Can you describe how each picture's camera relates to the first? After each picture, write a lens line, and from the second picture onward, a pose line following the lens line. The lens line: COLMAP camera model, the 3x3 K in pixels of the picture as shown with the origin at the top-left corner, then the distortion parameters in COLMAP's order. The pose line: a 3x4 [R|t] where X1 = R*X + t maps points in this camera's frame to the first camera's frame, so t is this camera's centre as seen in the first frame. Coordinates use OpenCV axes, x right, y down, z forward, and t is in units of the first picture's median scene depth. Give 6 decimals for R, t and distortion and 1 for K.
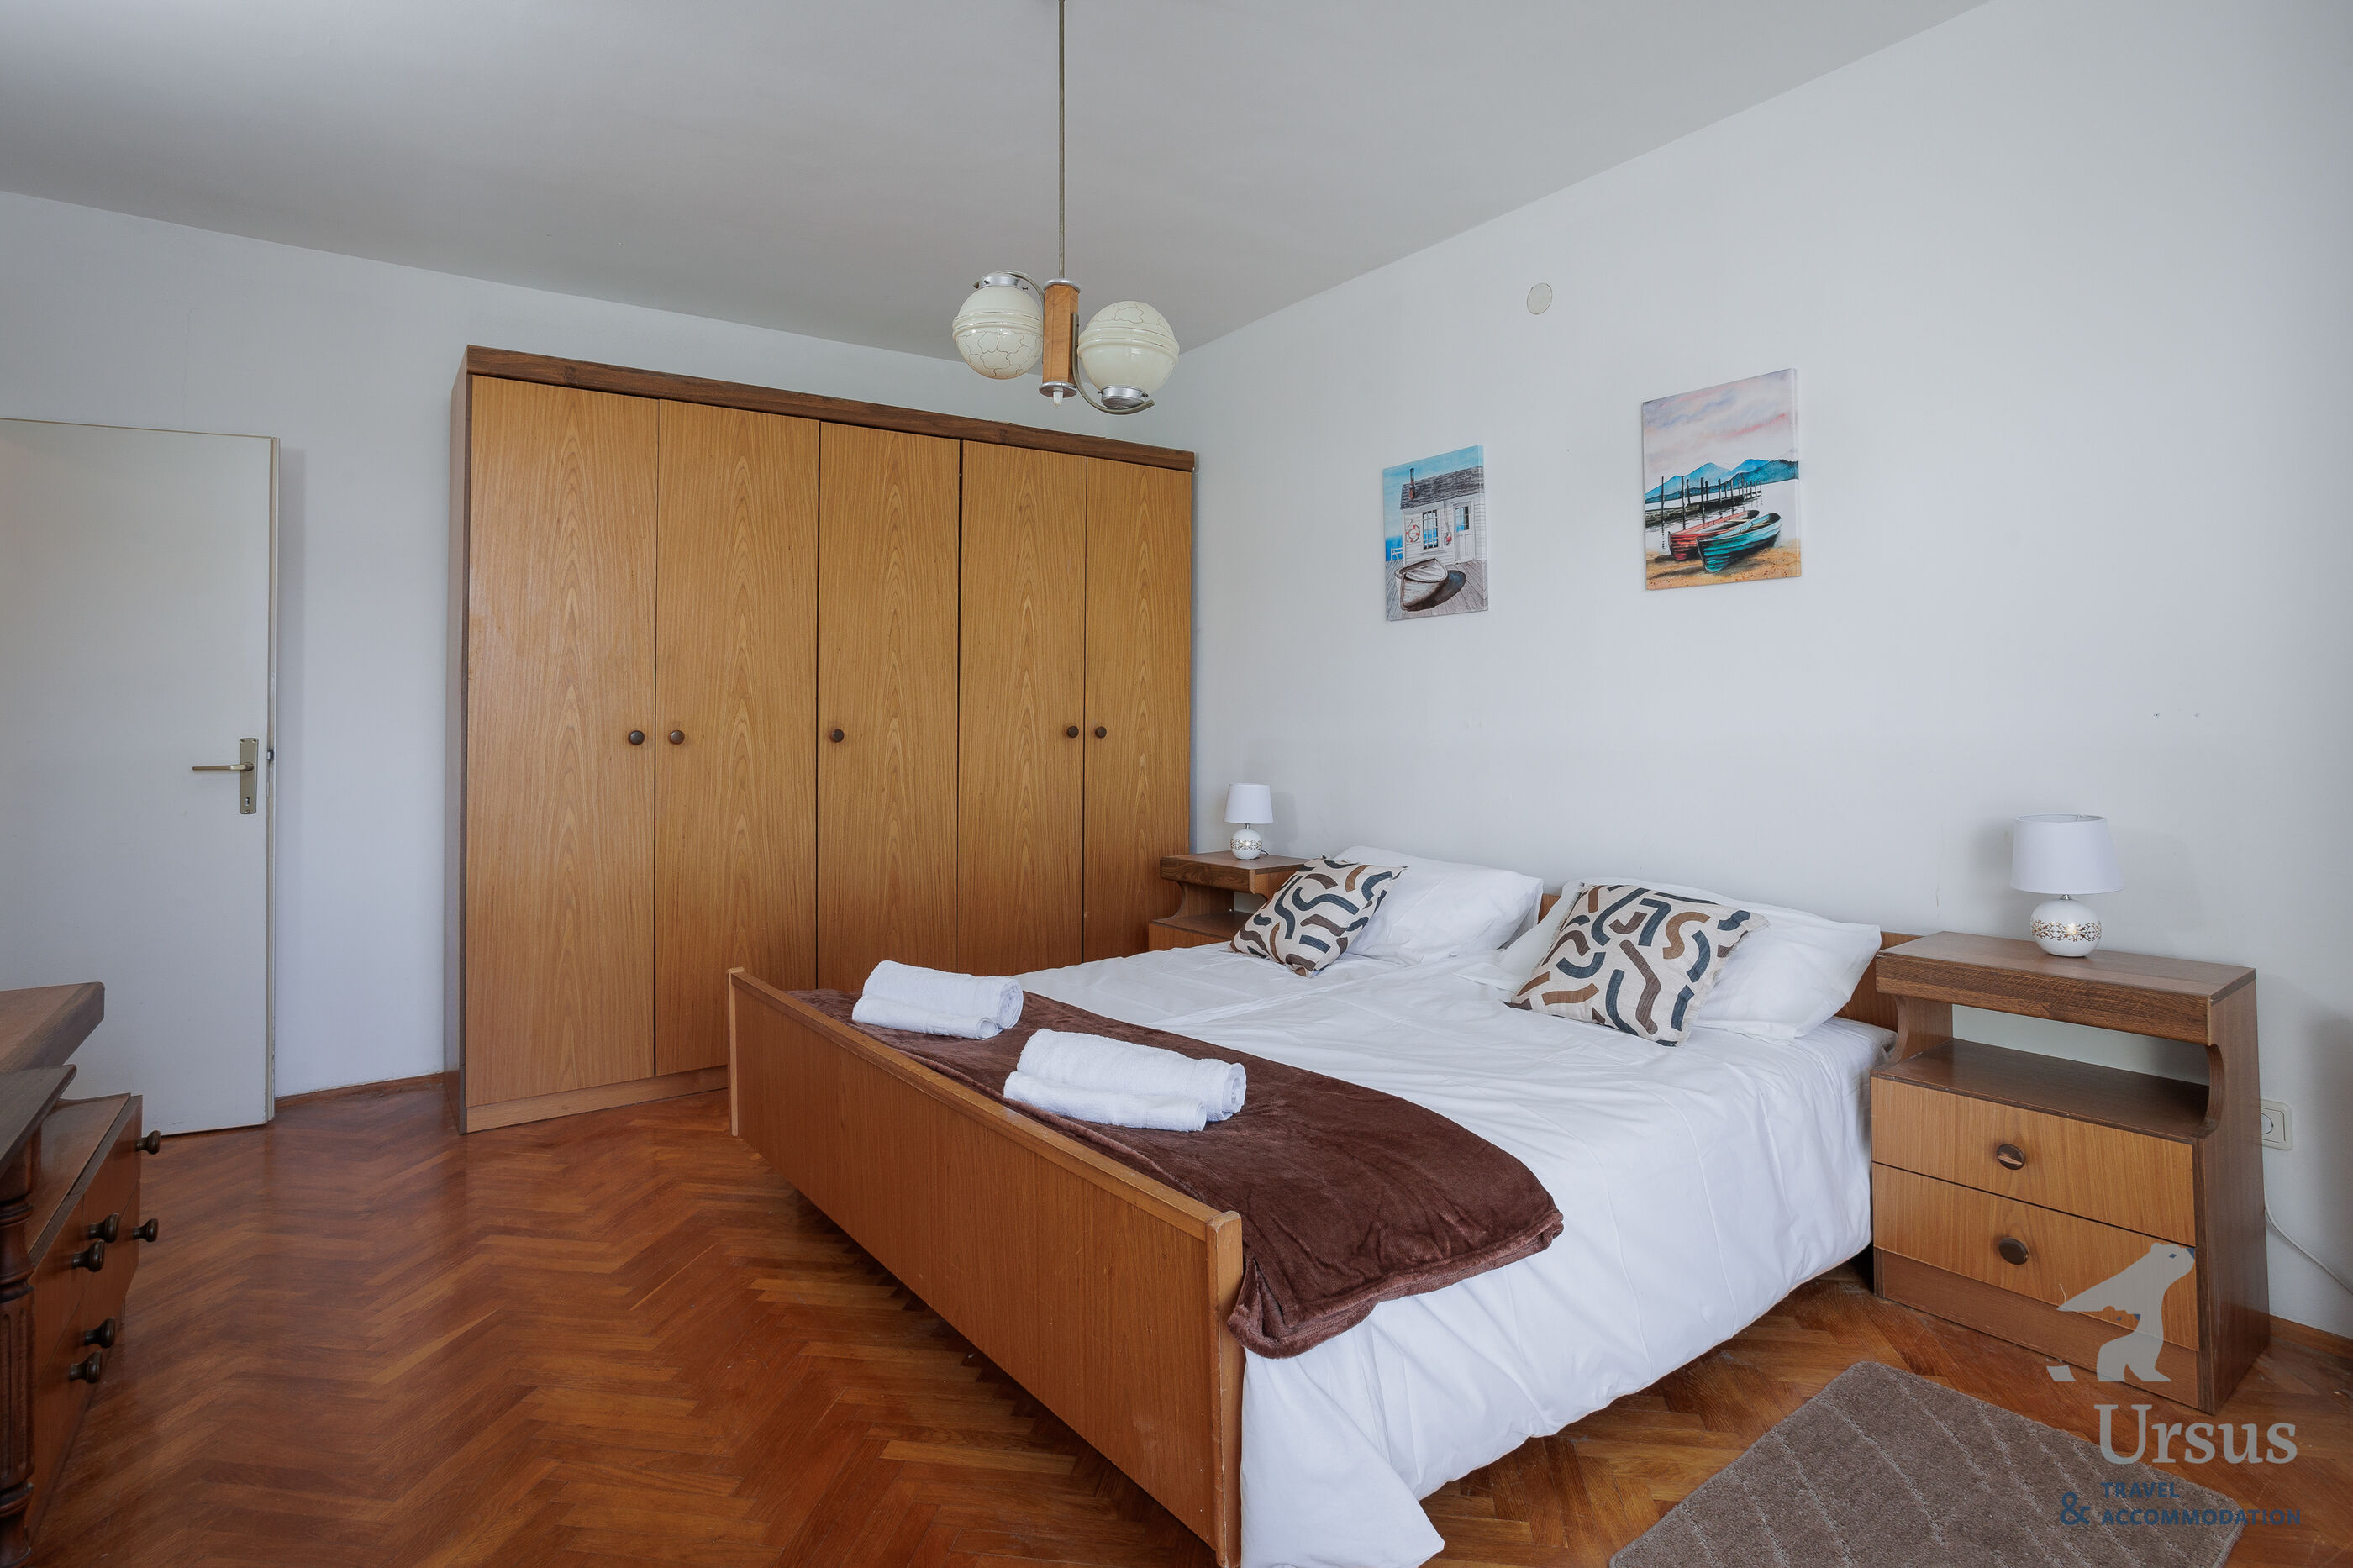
lens RADIAL K [[1187.6, 0, 1176.8], [0, 1187.6, 677.1], [0, 0, 1]] dist [-0.042541, 0.031085]
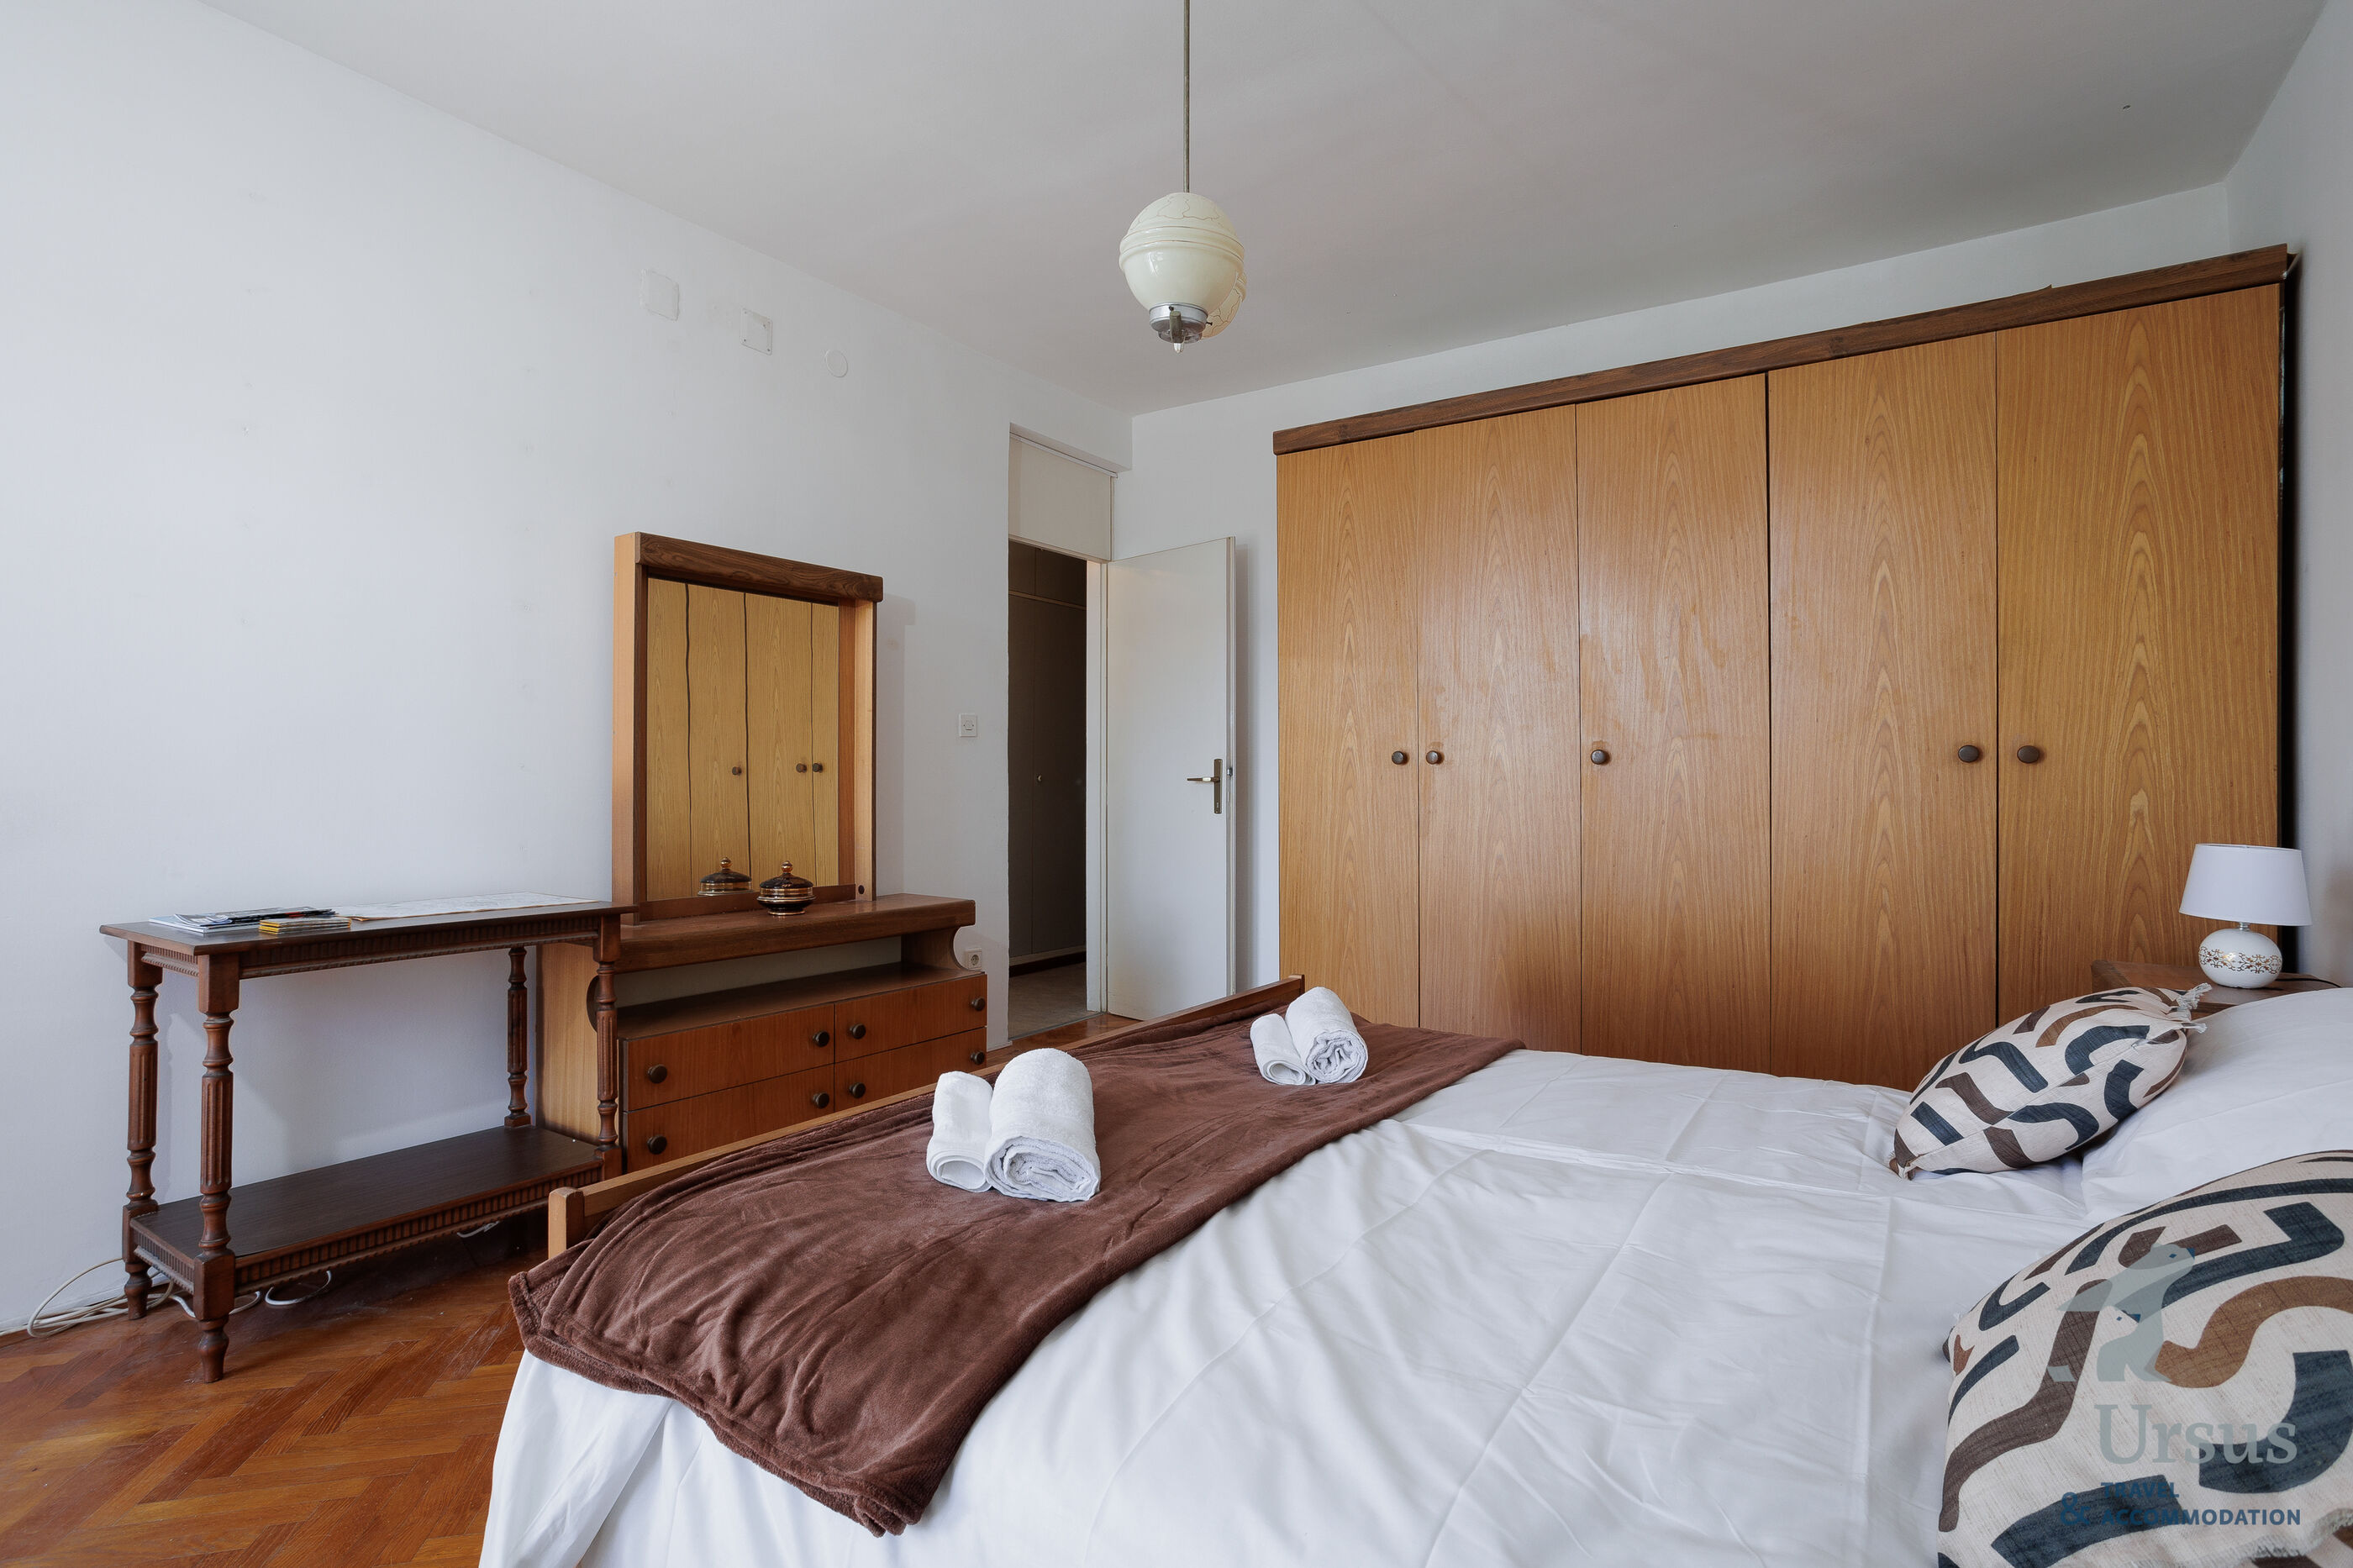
lens RADIAL K [[1149.5, 0, 1173.3], [0, 1149.5, 767.7], [0, 0, 1]] dist [-0.055963, 0.043228]
pose [[0.359979, 0.004328, -0.932950, 0.464706], [0.030321, 0.999407, 0.016336, 0.040239], [0.932467, -0.034169, 0.359635, 0.474949]]
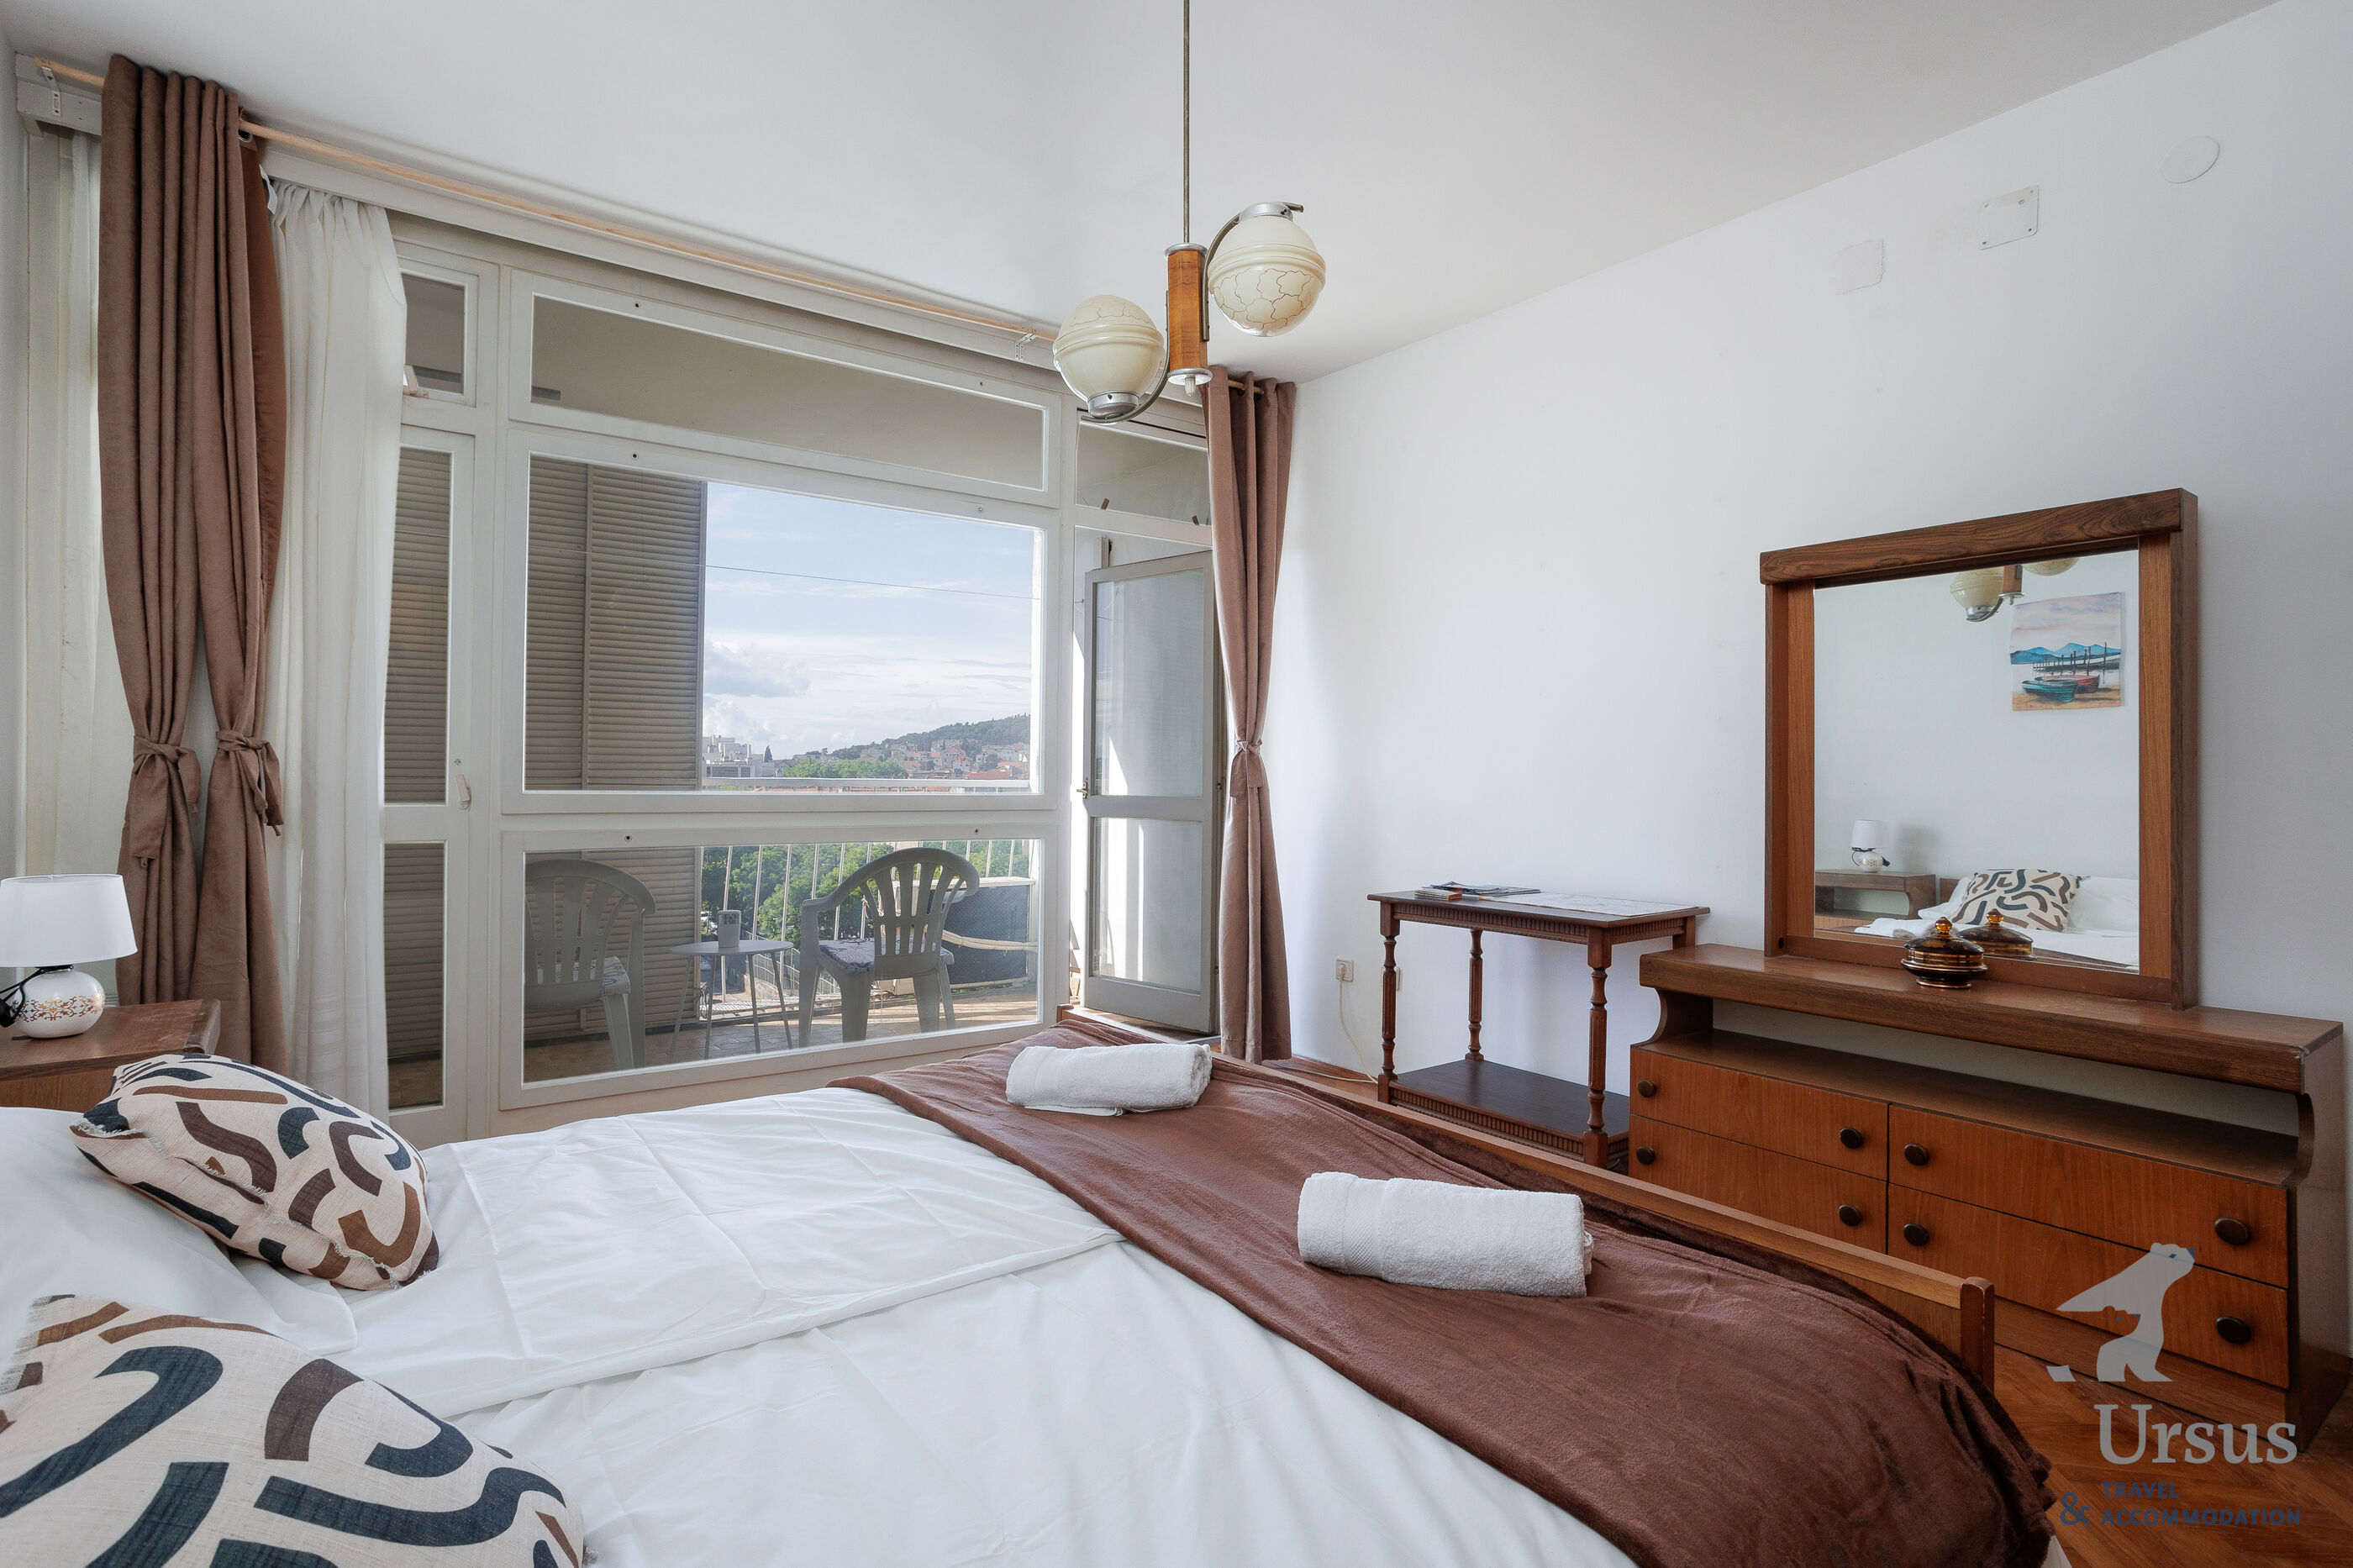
lens RADIAL K [[1171.2, 0, 1179.1], [0, 1171.2, 775.3], [0, 0, 1]] dist [-0.054281, 0.000299]
pose [[-0.999535, 0.007393, -0.029567, -0.053849], [0.008437, 0.999340, -0.035322, 0.054367], [0.029287, -0.035555, -0.998938, 1.283542]]
